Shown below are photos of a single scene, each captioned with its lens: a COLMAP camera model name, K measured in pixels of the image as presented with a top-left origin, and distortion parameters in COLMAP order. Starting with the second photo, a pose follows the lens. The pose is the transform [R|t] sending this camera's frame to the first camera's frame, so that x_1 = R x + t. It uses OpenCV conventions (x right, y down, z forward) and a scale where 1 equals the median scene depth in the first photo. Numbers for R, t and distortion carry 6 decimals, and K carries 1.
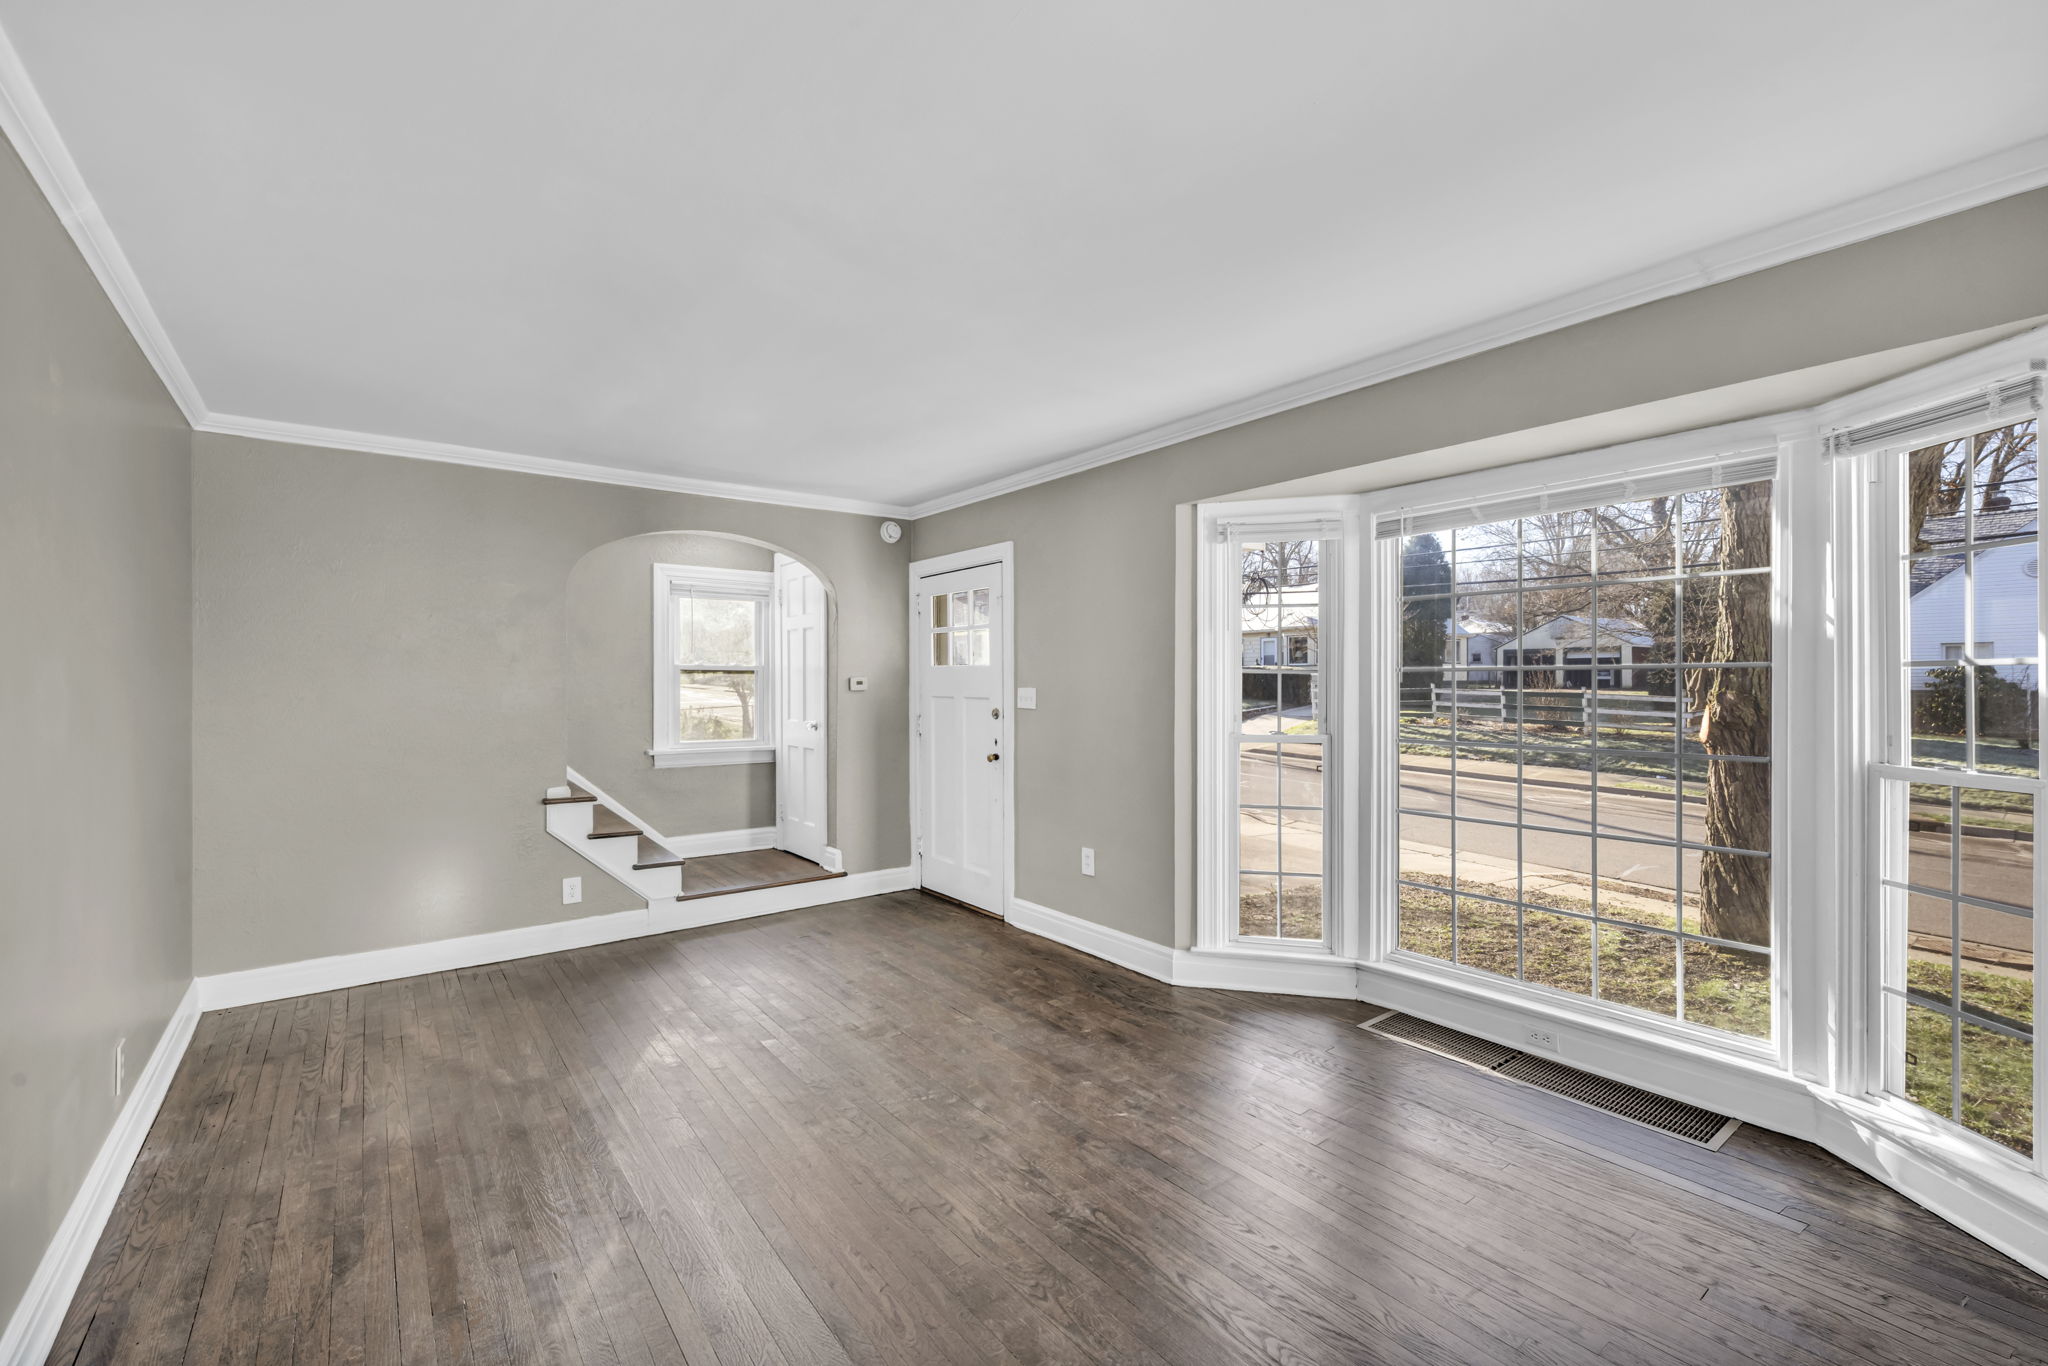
lens RADIAL K [[851.7, 0, 1021.3], [0, 851.7, 685.5], [0, 0, 1]] dist [0.004055, 0.000591]
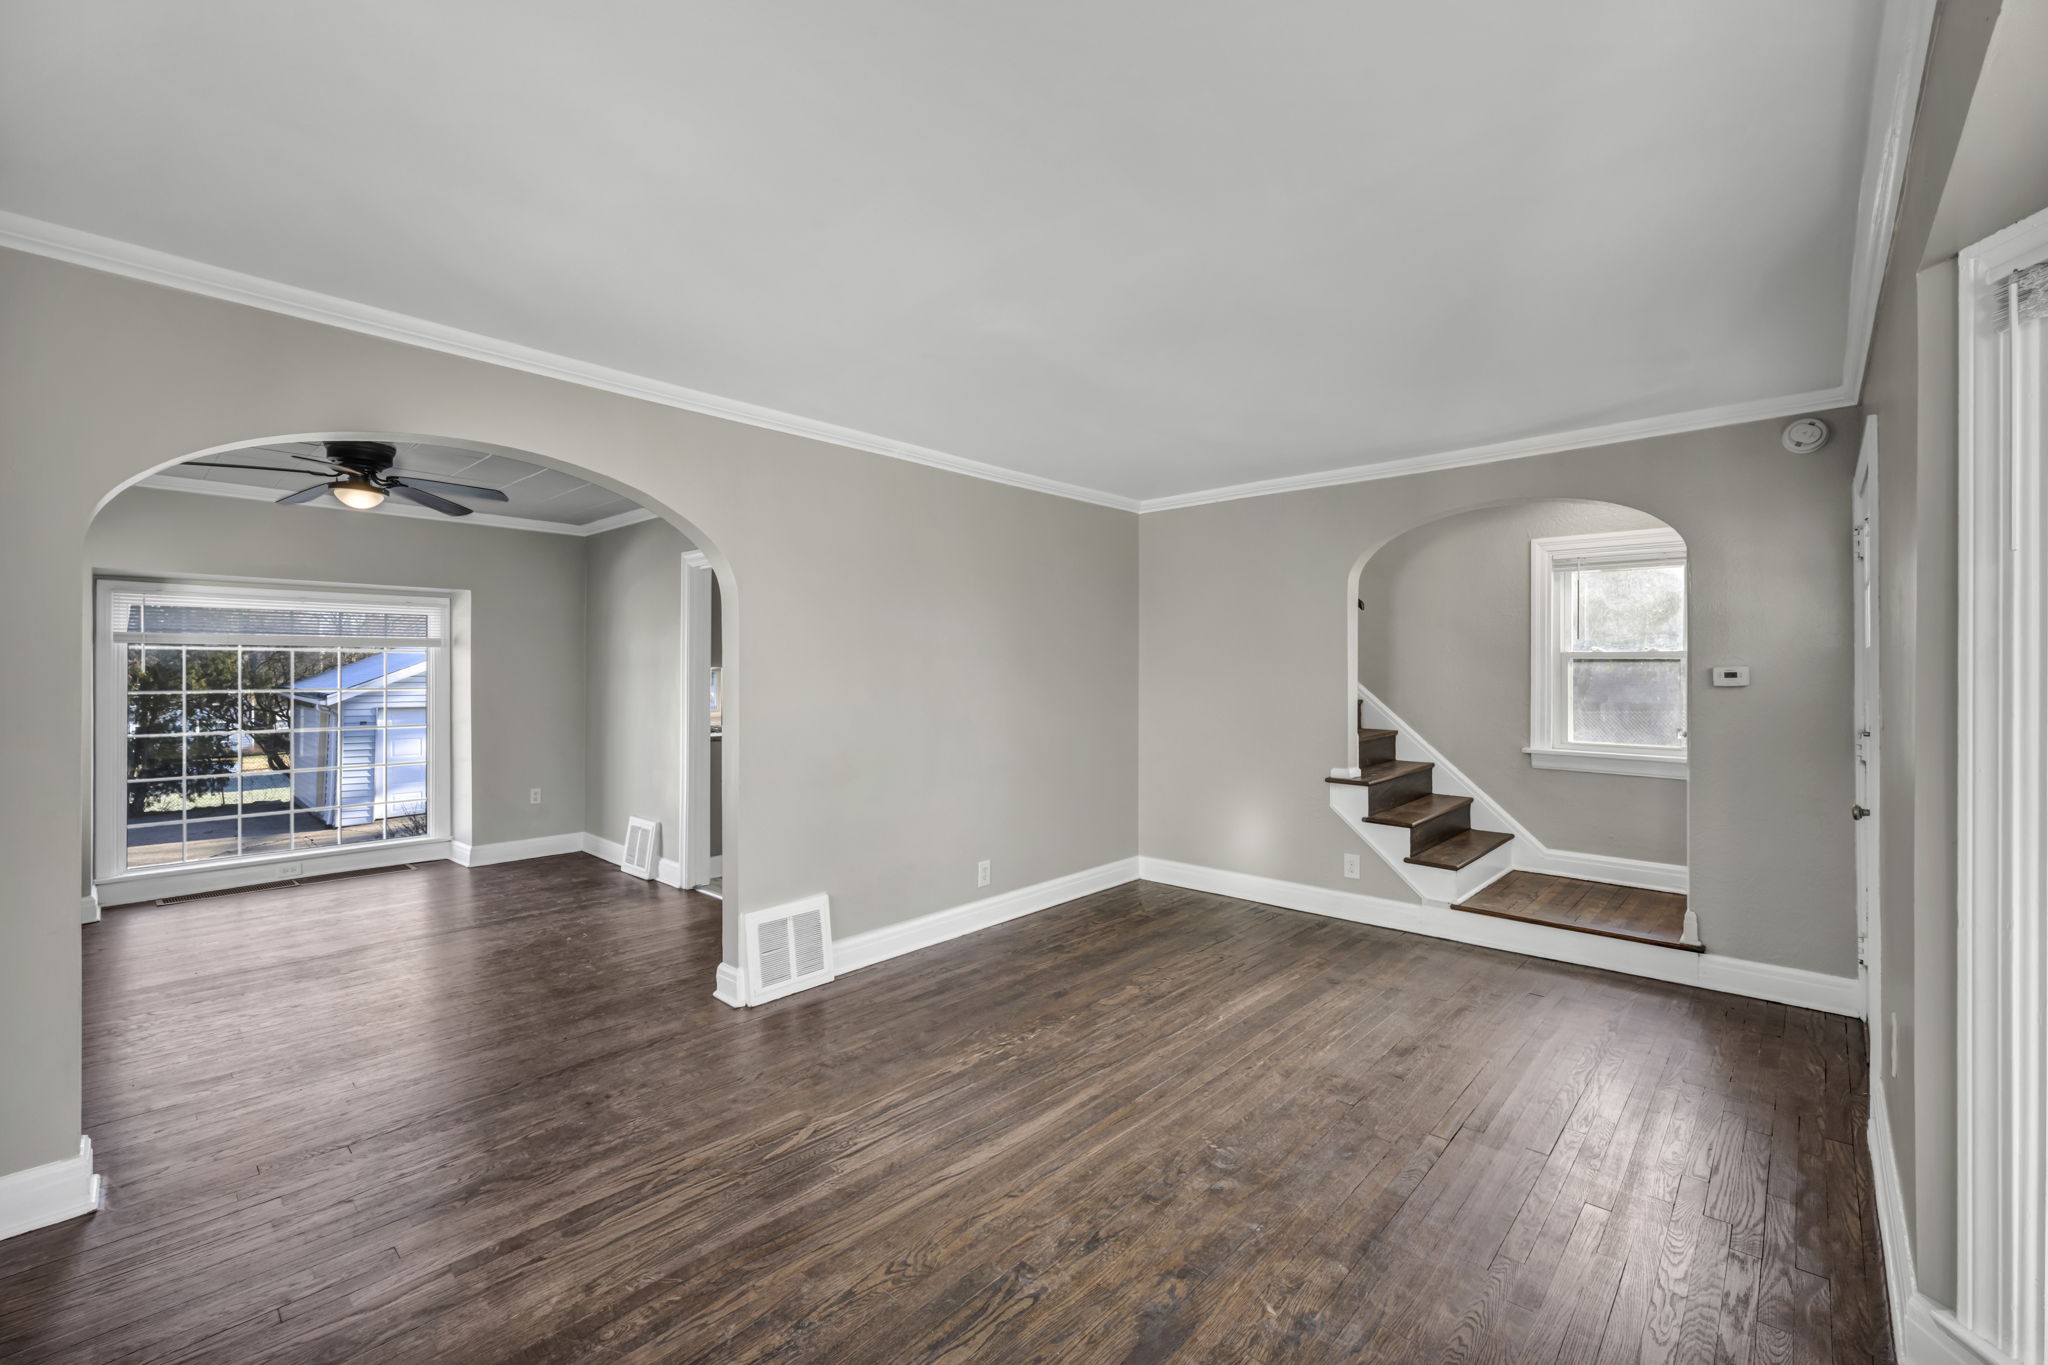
lens RADIAL K [[851.7, 0, 1045.4], [0, 851.7, 678.2], [0, 0, 1]] dist [0.004055, 0.000591]
pose [[0.197557, 0.012500, -0.980212, 0.453700], [-0.004714, 0.999919, 0.011801, -0.007552], [0.980280, 0.002289, 0.197600, 0.414093]]
